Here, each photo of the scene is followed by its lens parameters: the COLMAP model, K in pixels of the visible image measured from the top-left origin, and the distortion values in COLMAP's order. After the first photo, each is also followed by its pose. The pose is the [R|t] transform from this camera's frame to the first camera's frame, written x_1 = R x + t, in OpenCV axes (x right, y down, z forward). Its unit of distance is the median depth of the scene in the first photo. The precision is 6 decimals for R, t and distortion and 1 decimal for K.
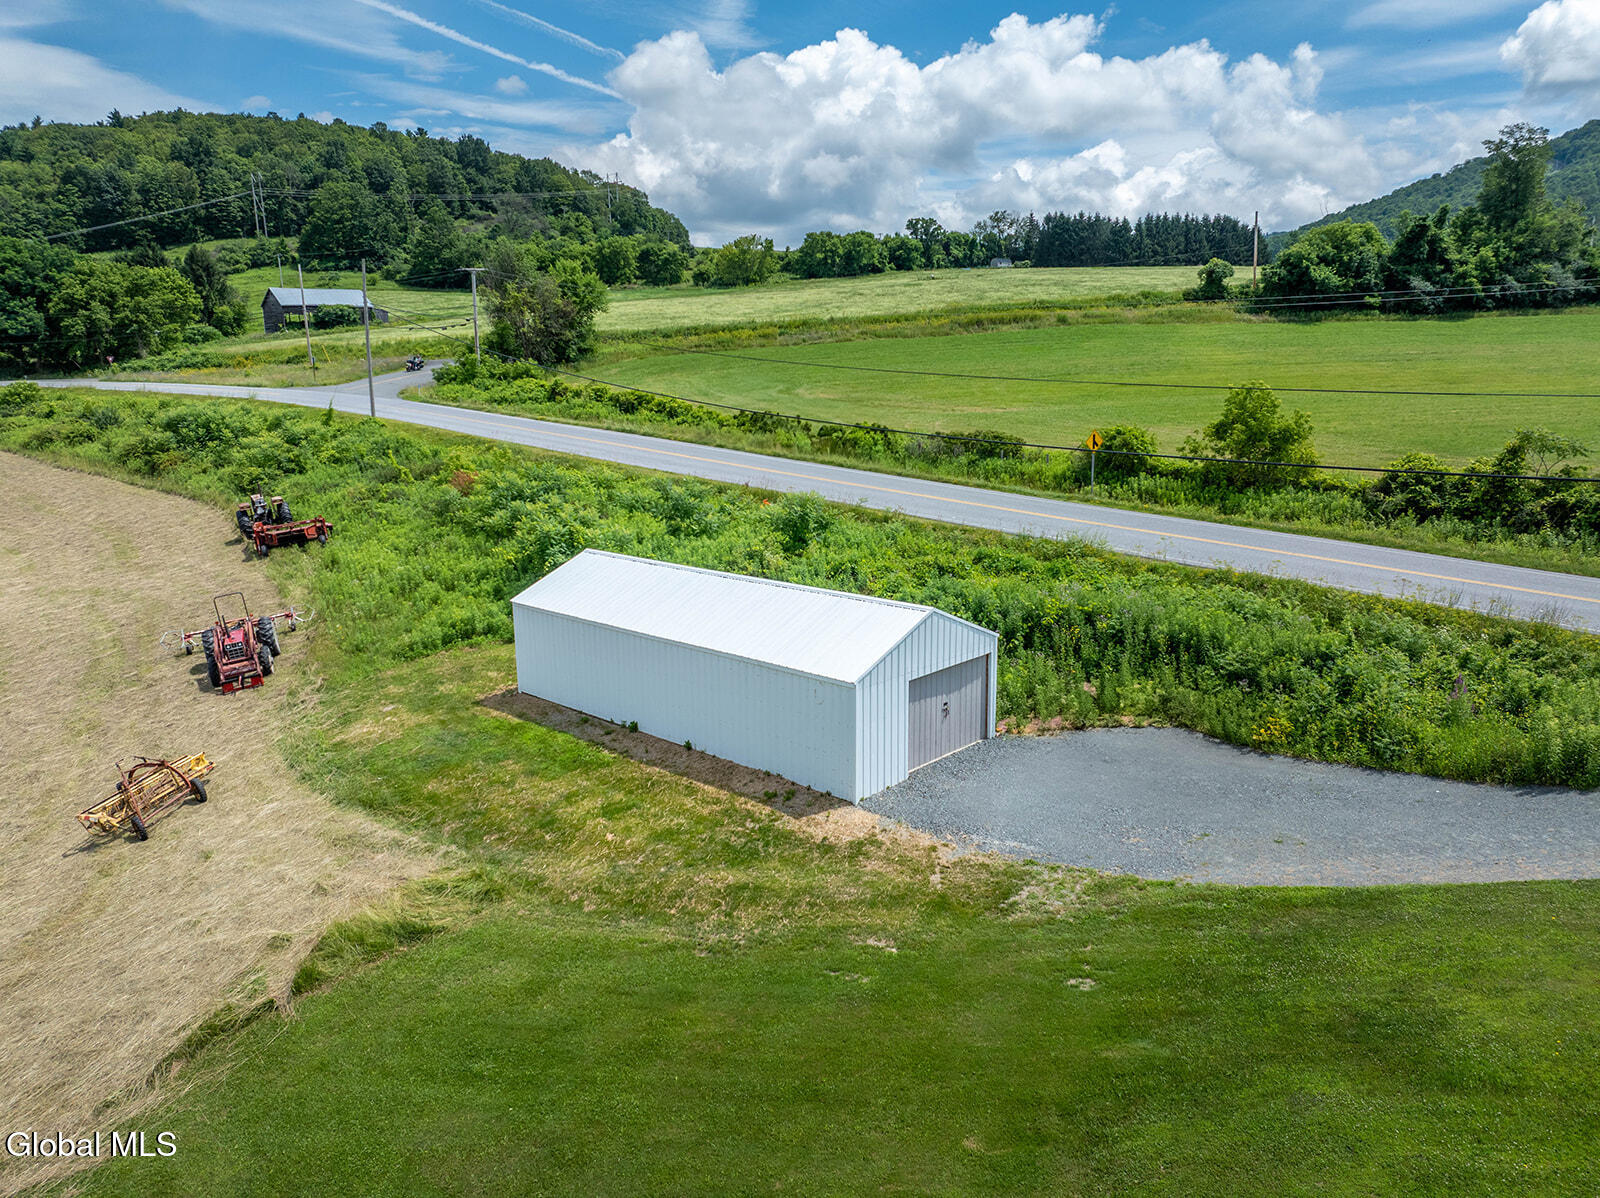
lens RADIAL K [[1122.9, 0, 805.1], [0, 1122.9, 595.6], [0, 0, 1]] dist [-0.054692, 0.026143]
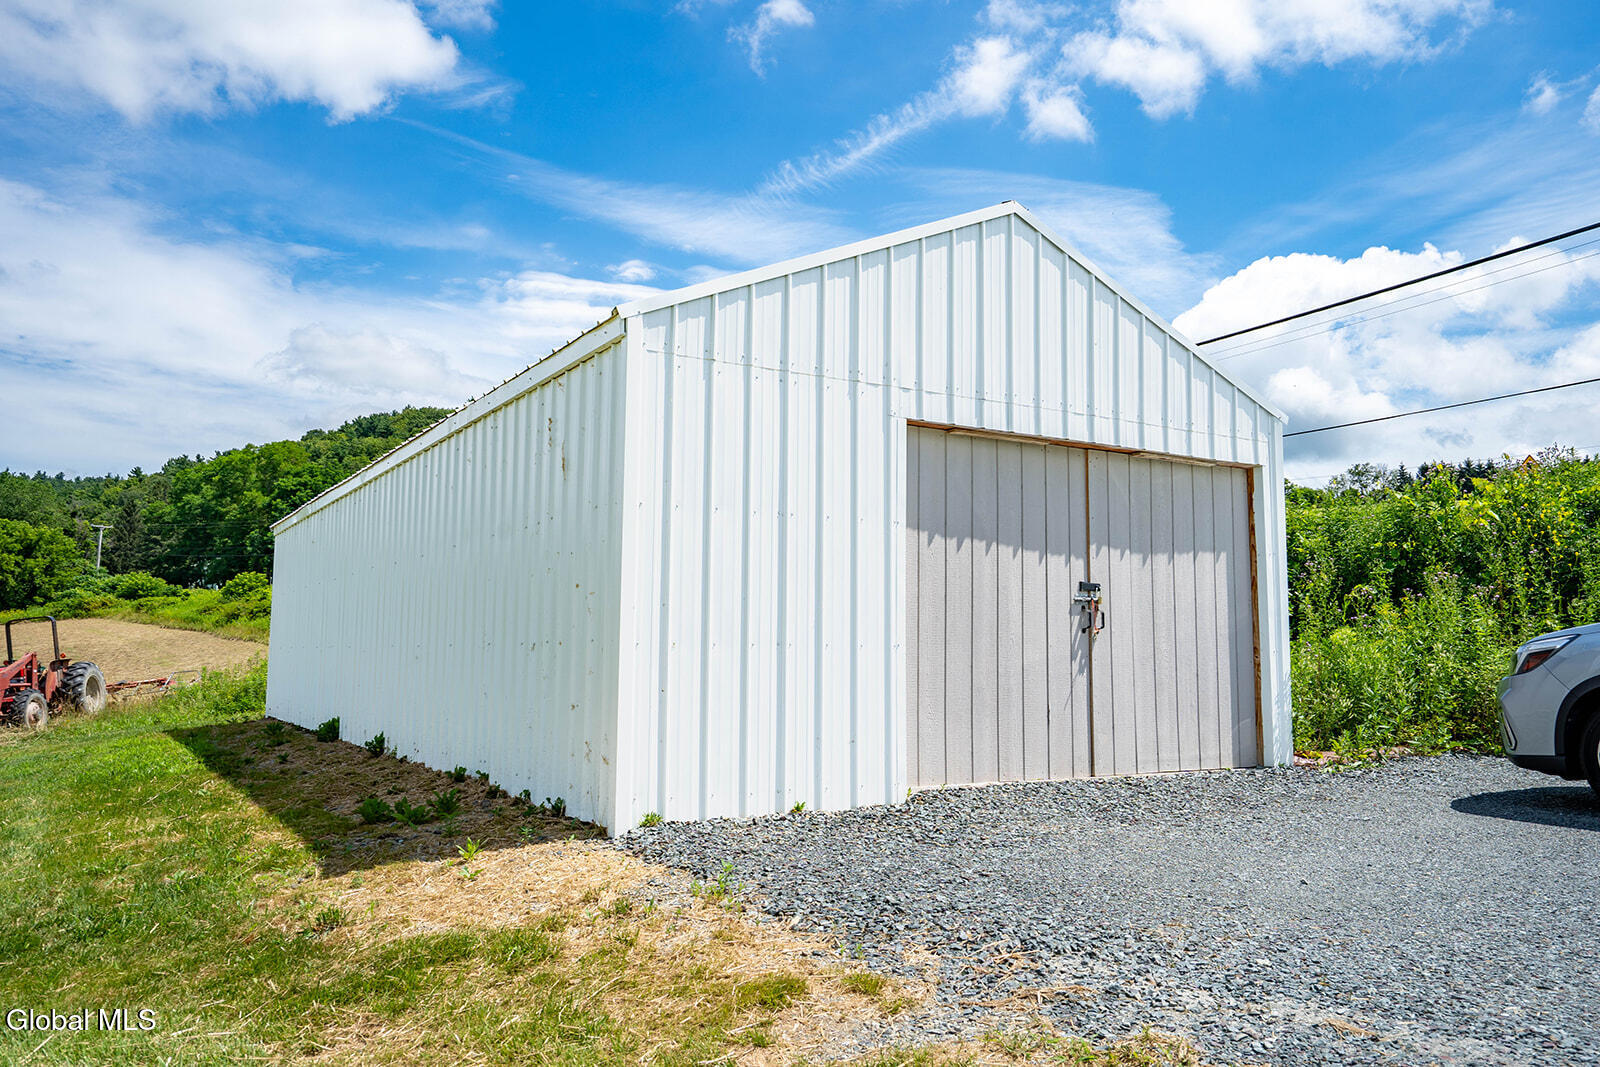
lens RADIAL K [[1186.1, 0, 800.0], [0, 1186.1, 533.5], [0, 0, 1]] dist [0.021263, 0.000282]
pose [[0.961200, -0.010277, -0.275659, 0.023440], [-0.074610, 0.952374, -0.295664, 0.030357], [0.265569, 0.304760, 0.914655, 0.117831]]
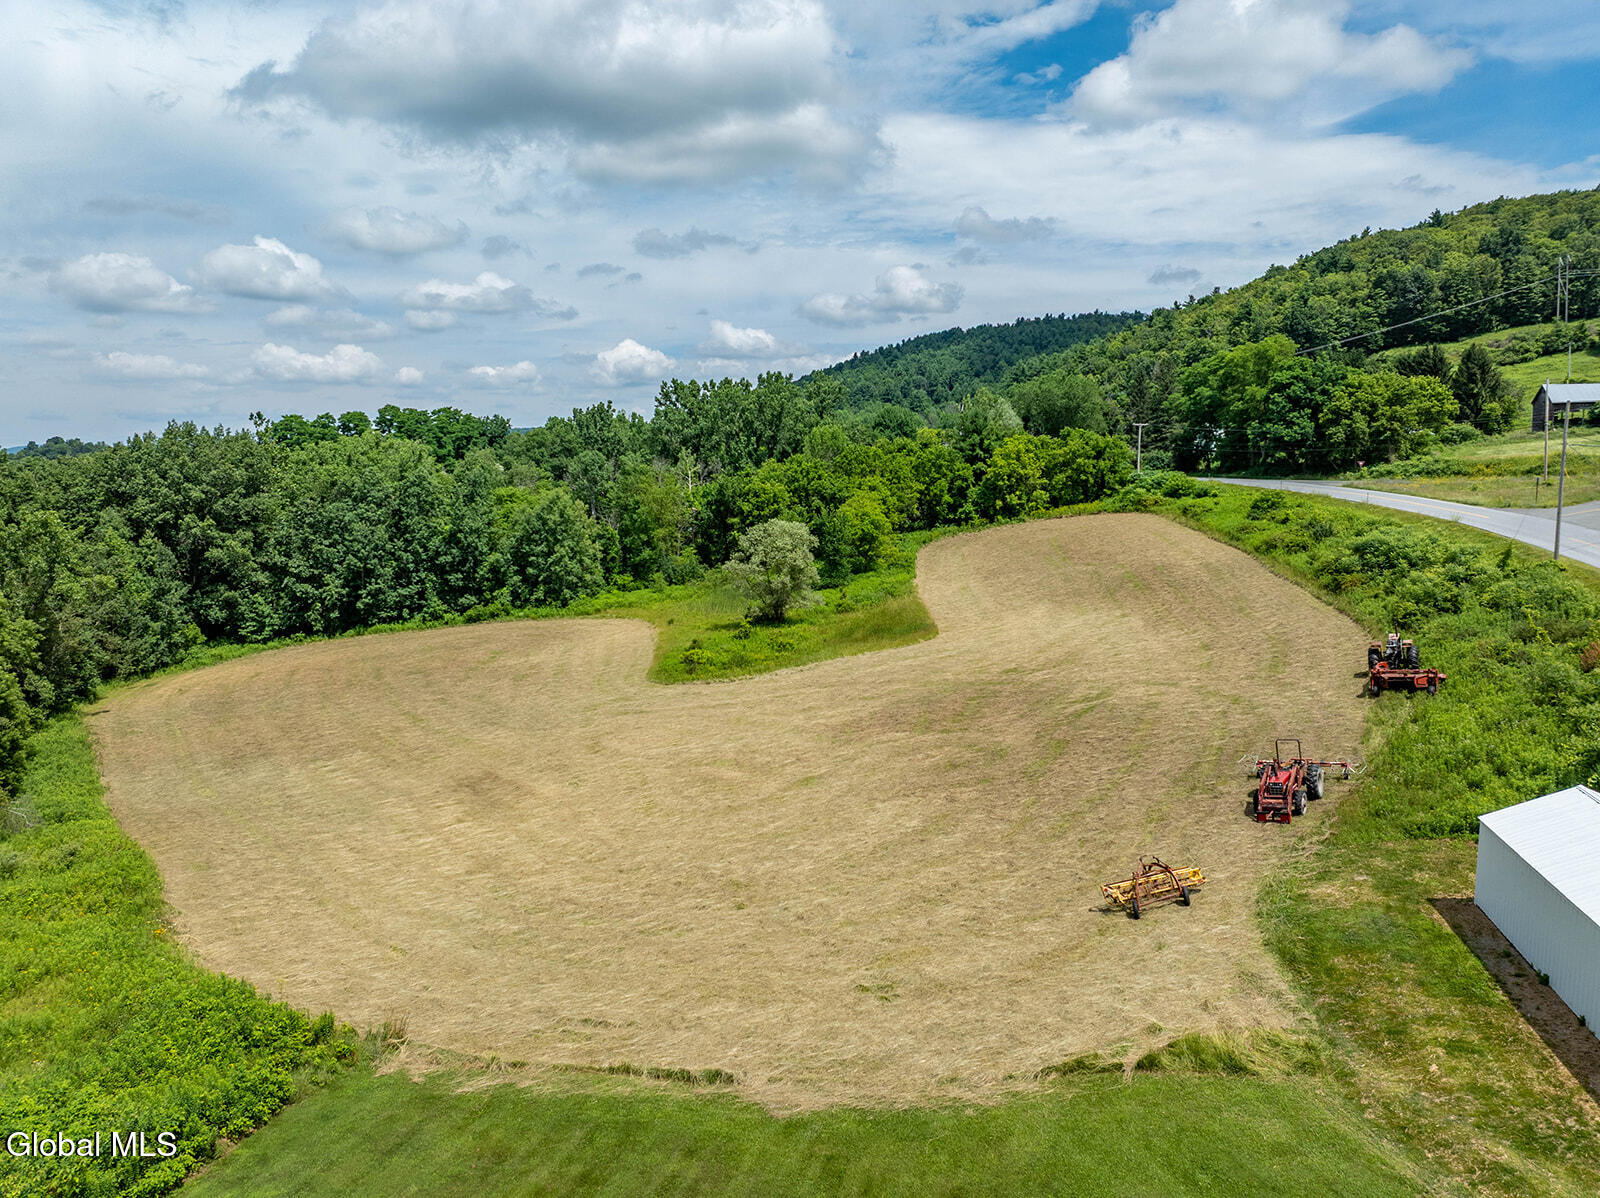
lens RADIAL K [[1122.7, 0, 806.8], [0, 1122.7, 603.9], [0, 0, 1]] dist [-0.040587, 0.002403]
pose [[0.499107, 0.121042, -0.858045, 0.059657], [-0.169572, 0.984695, 0.040272, -0.026373], [0.849787, 0.125400, 0.511994, -0.020625]]
